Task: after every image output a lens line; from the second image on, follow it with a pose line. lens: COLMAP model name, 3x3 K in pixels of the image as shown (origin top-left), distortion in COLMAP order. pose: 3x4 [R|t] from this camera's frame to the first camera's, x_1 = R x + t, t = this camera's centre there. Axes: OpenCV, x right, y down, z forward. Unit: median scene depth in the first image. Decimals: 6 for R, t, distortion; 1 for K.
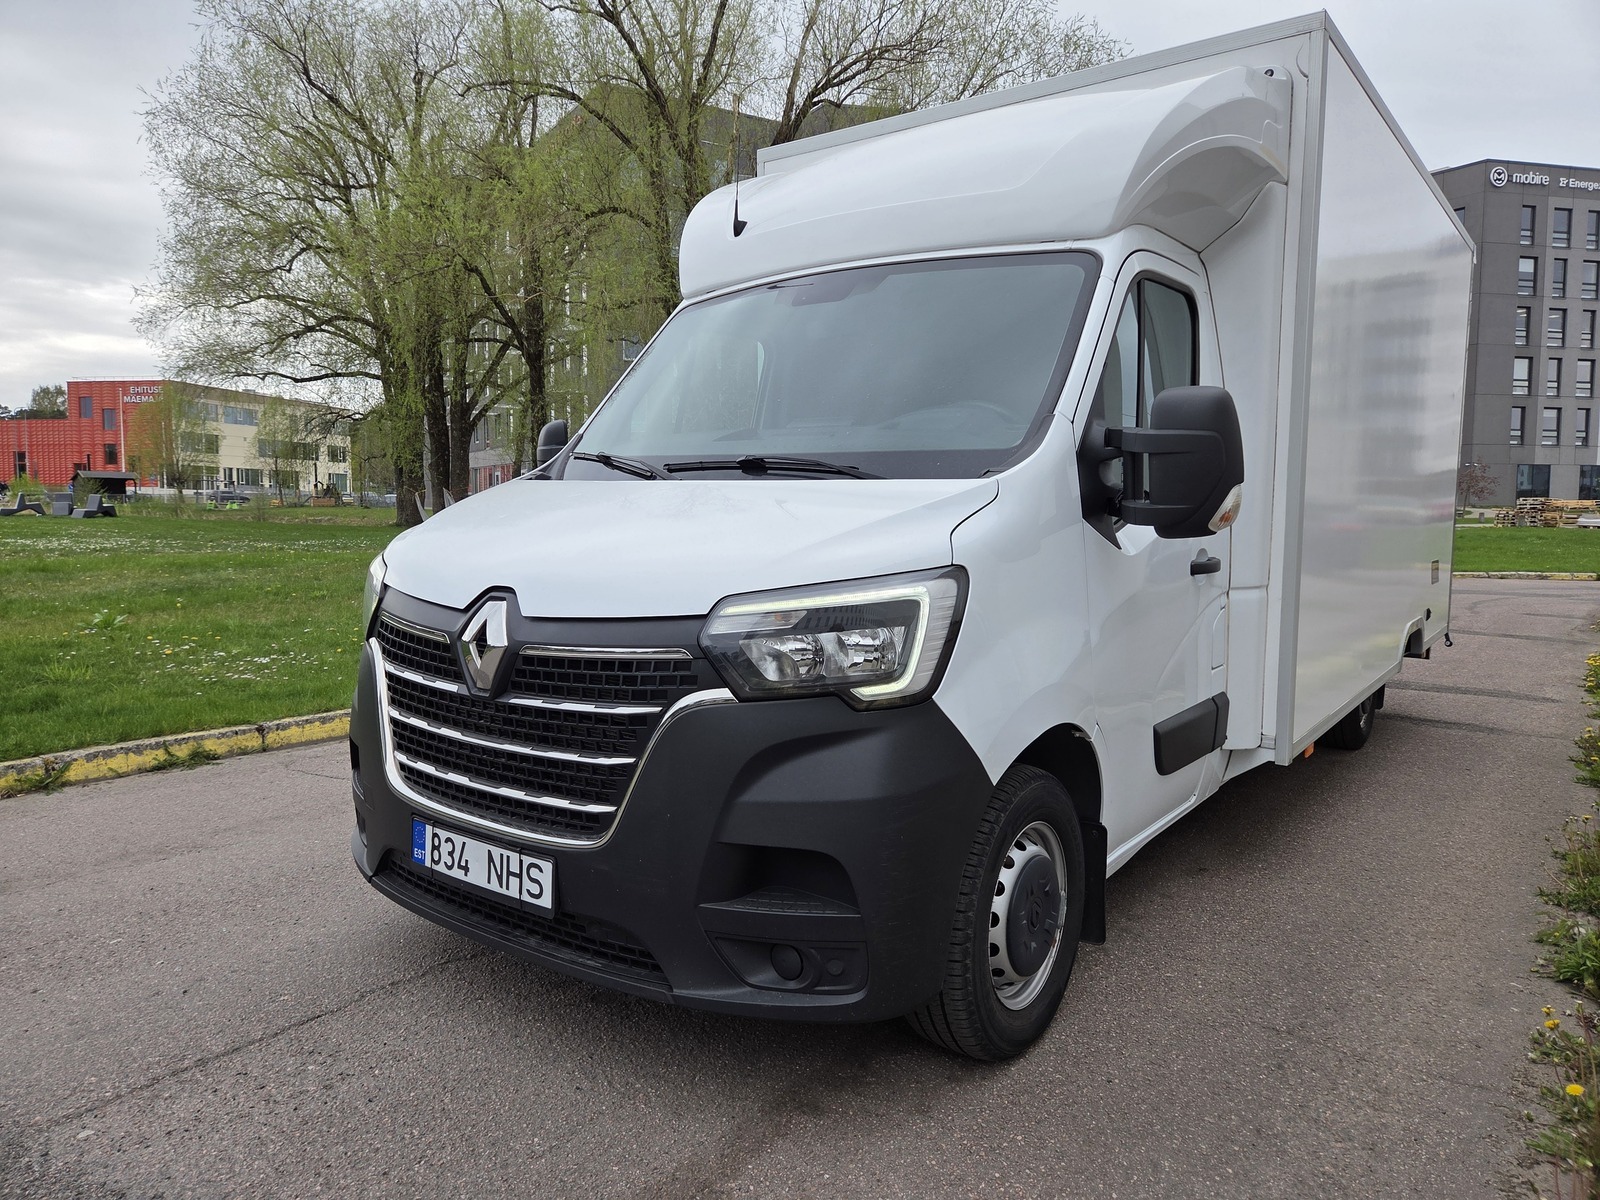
lens RADIAL K [[1078.3, 0, 793.9], [0, 1078.3, 554.6], [0, 0, 1]] dist [0.050068, -0.019405]
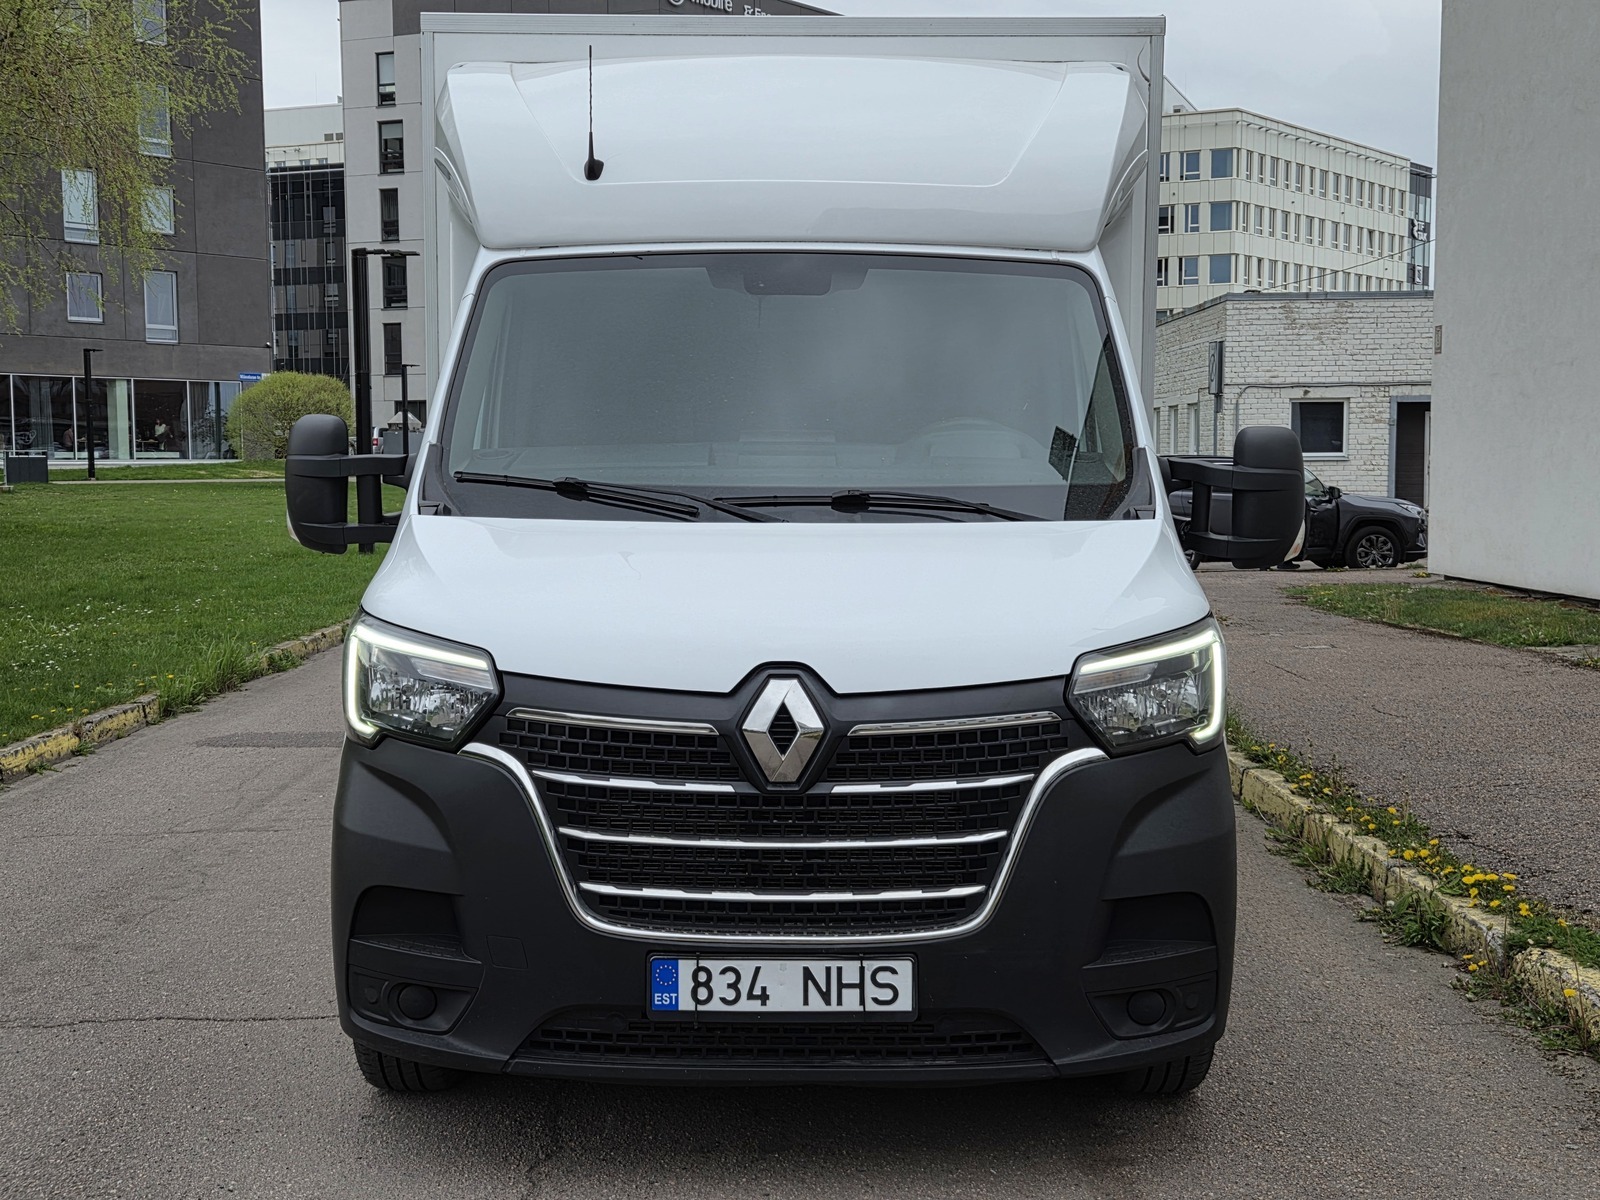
lens RADIAL K [[1789.7, 0, 798.8], [0, 1789.7, 601.2], [0, 0, 1]] dist [0.073400, 0.000000]
pose [[0.802857, -0.051158, 0.593972, -1.141428], [0.036152, 0.998656, 0.037146, -0.072836], [-0.595074, -0.008349, 0.803627, -0.143659]]
